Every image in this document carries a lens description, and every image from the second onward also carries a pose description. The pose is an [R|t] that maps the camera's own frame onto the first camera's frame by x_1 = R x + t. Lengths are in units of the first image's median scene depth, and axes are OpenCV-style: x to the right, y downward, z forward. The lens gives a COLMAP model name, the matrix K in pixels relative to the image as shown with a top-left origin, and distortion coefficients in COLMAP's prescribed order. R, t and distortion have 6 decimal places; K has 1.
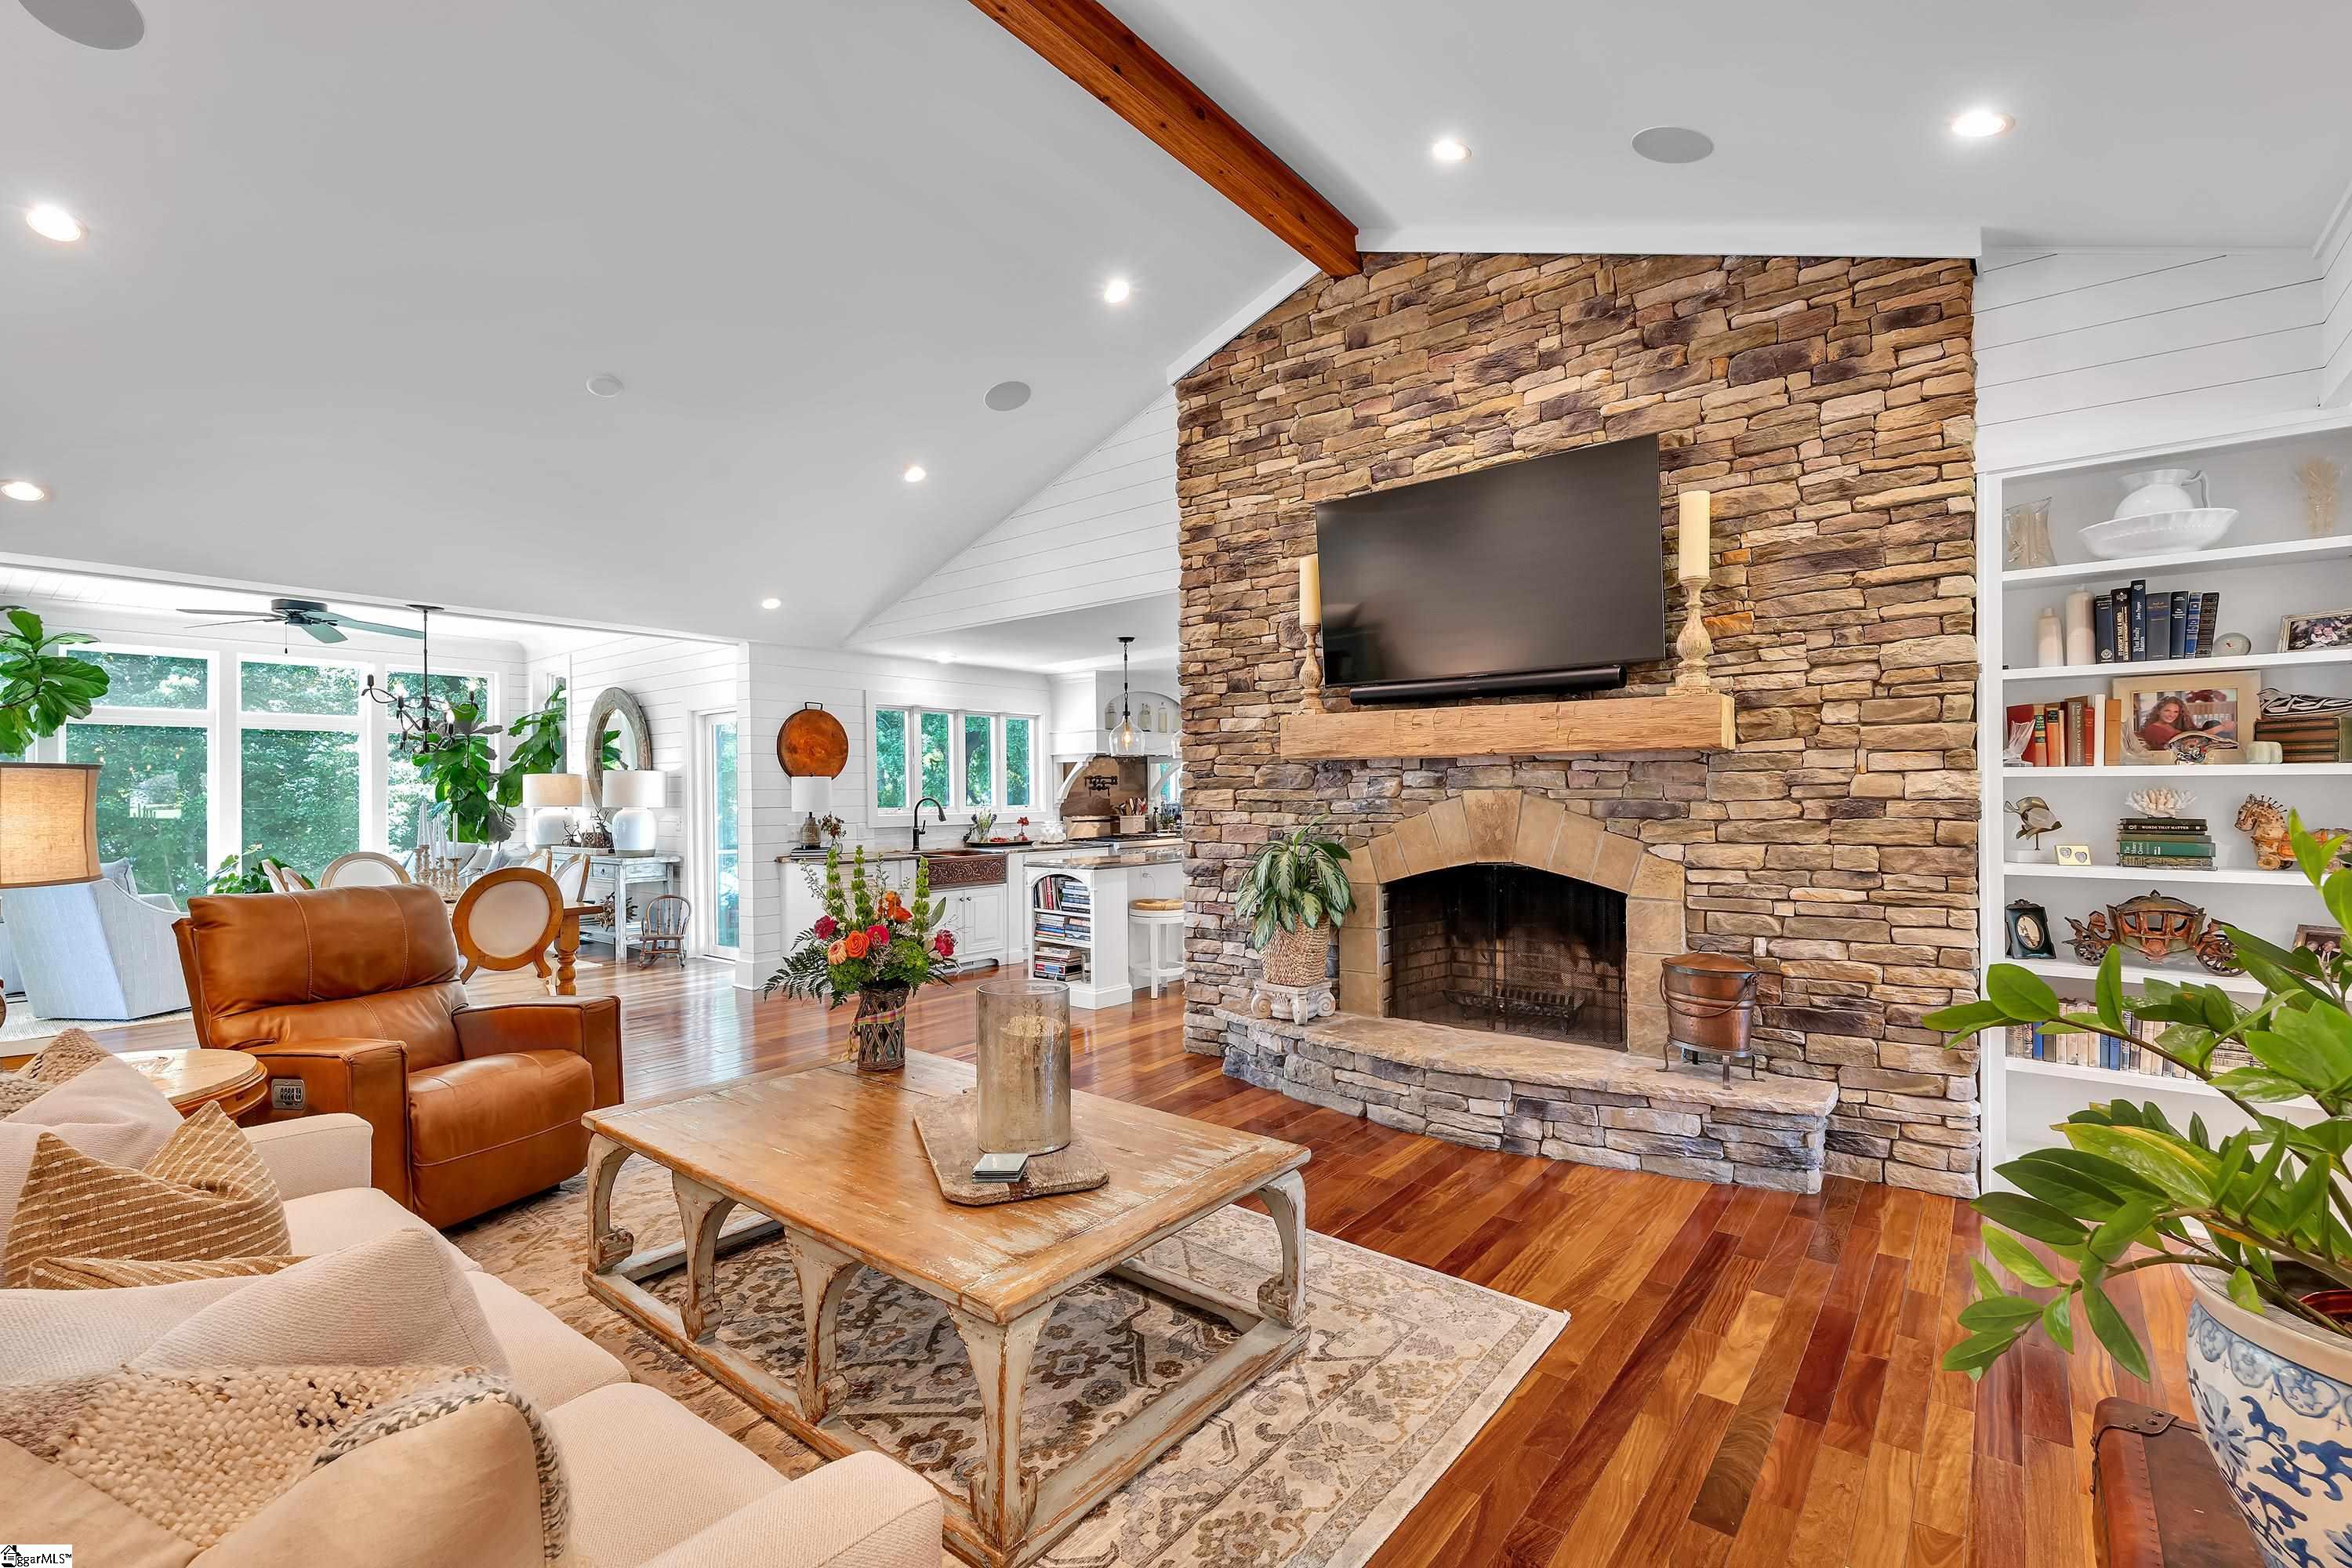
lens RADIAL K [[1042.2, 0, 1175.8], [0, 1042.2, 787.7], [0, 0, 1]] dist [-0.004273, 0.000204]
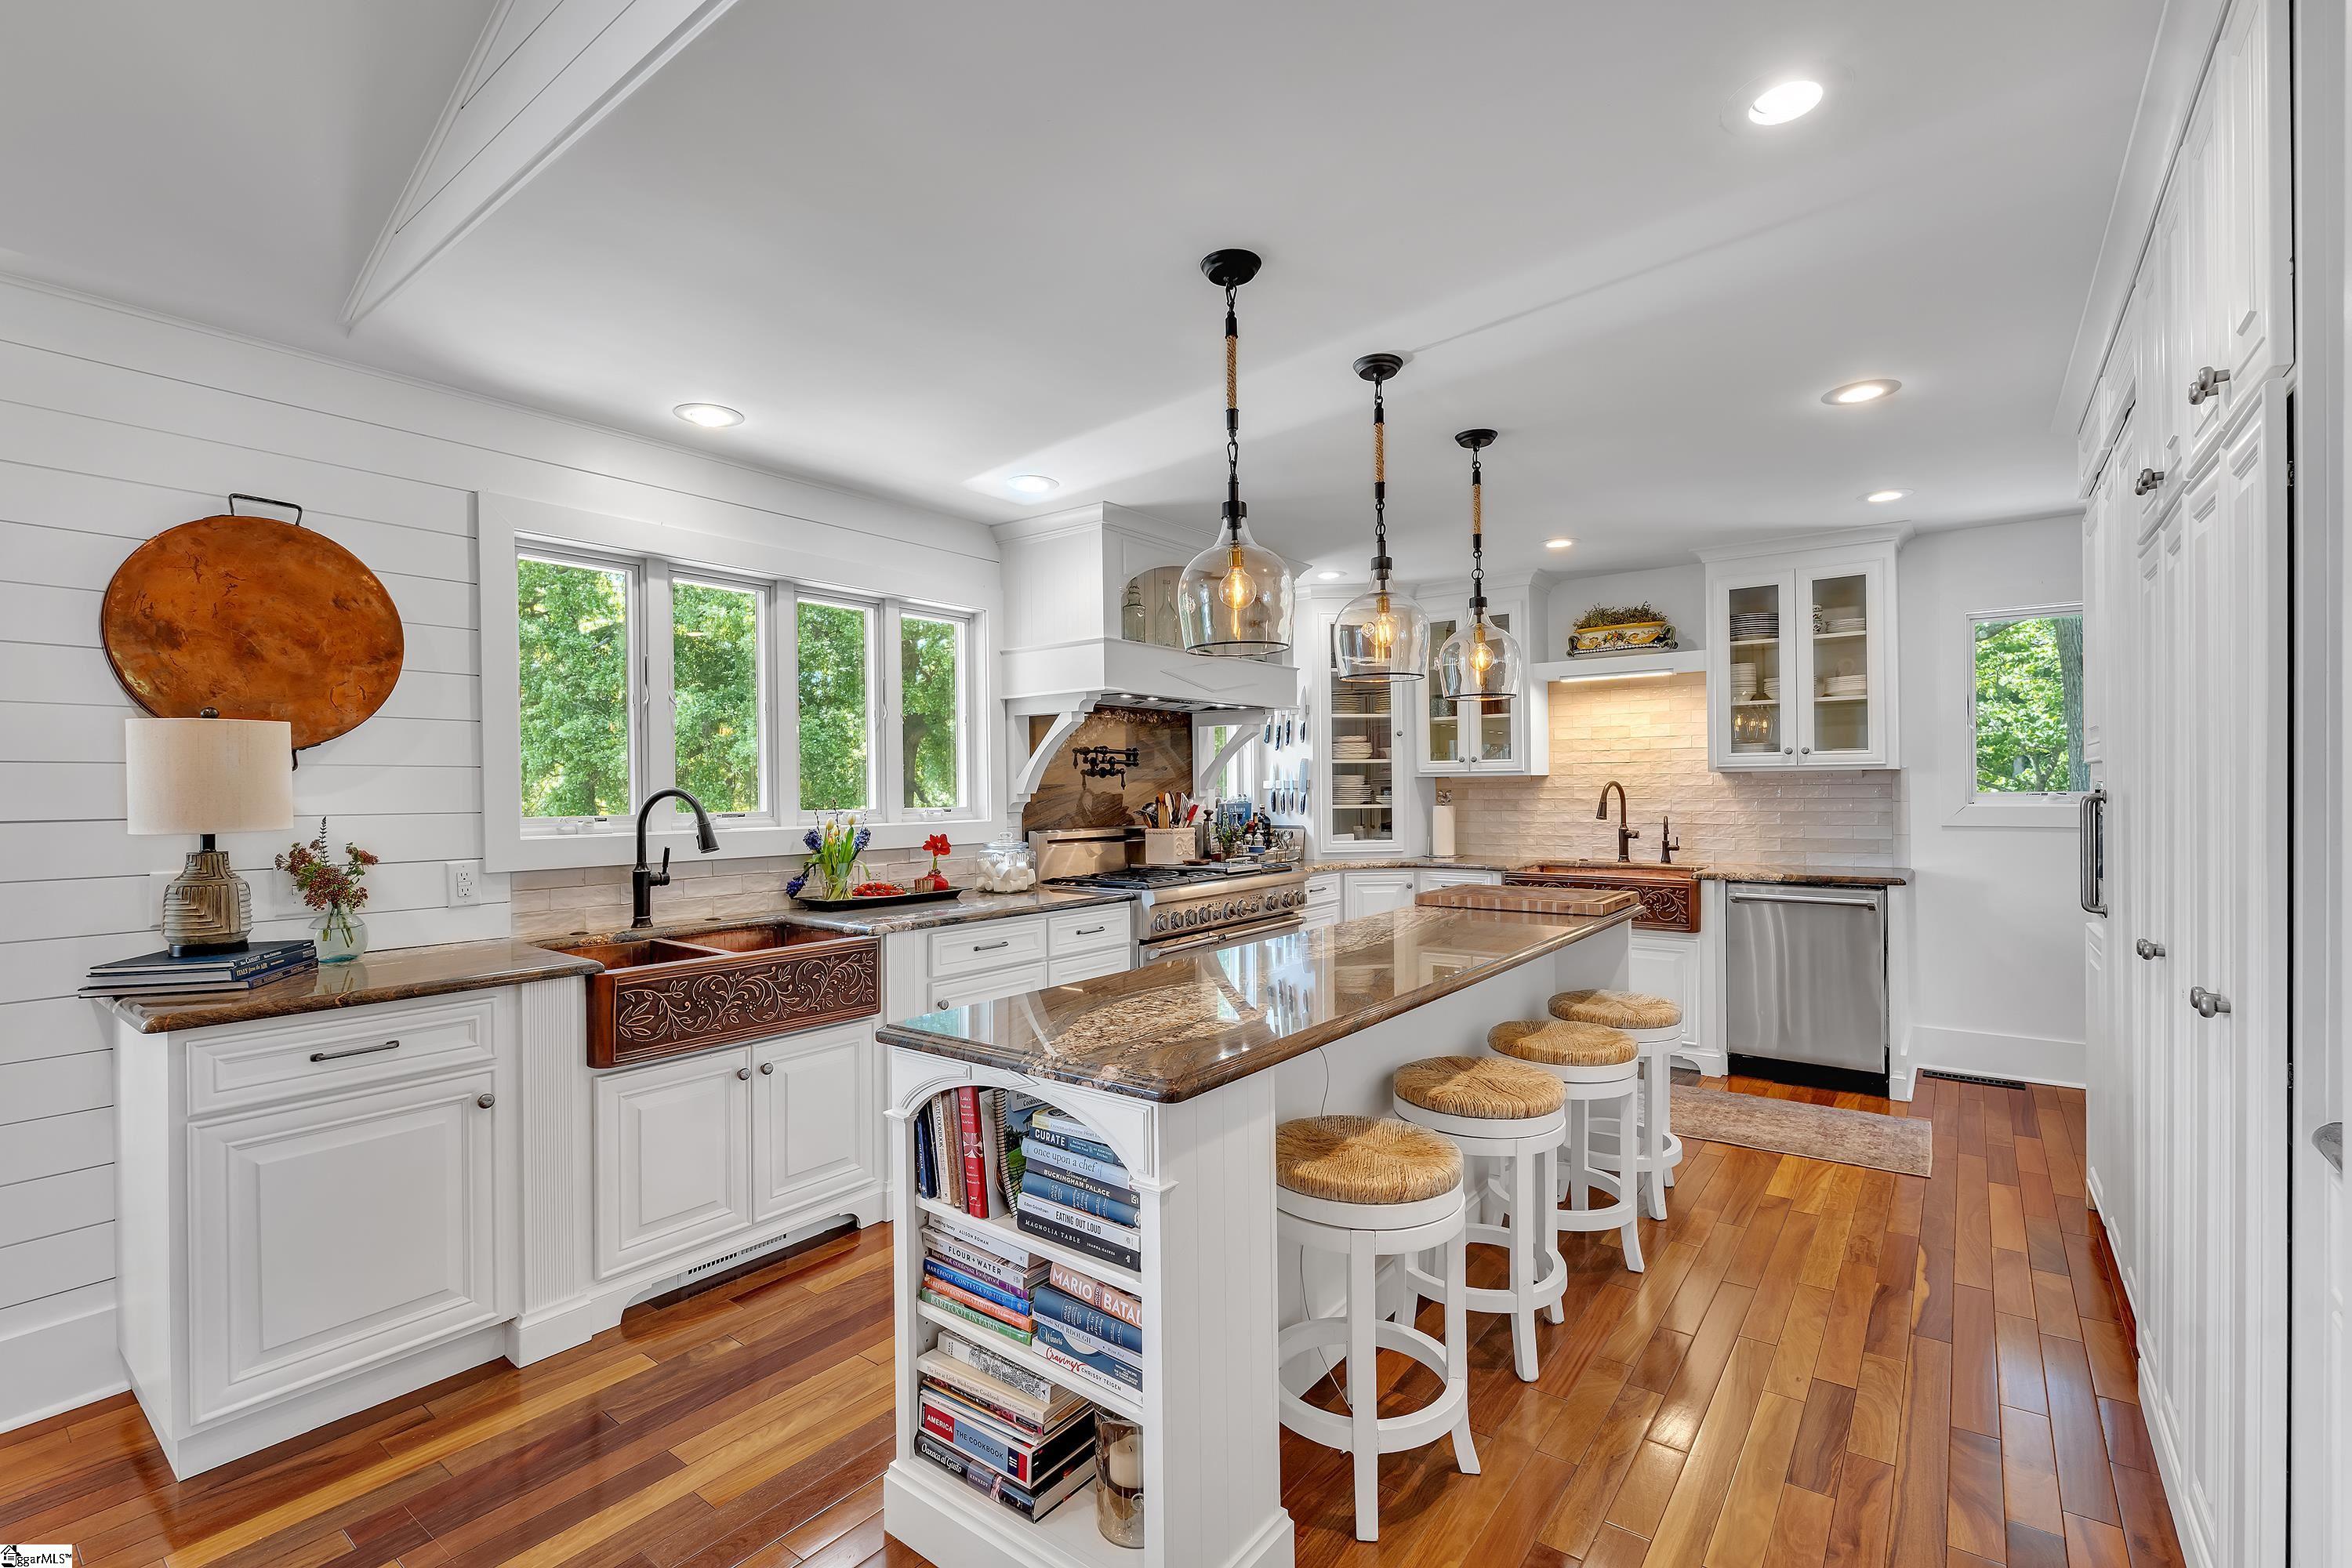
lens RADIAL K [[1042.2, 0, 1175.8], [0, 1042.2, 787.7], [0, 0, 1]] dist [-0.004273, 0.000204]
pose [[0.999571, -0.000391, 0.029286, -0.060074], [0.000353, 0.999999, 0.001324, 0.007776], [-0.029287, -0.001313, 0.999570, 0.570360]]
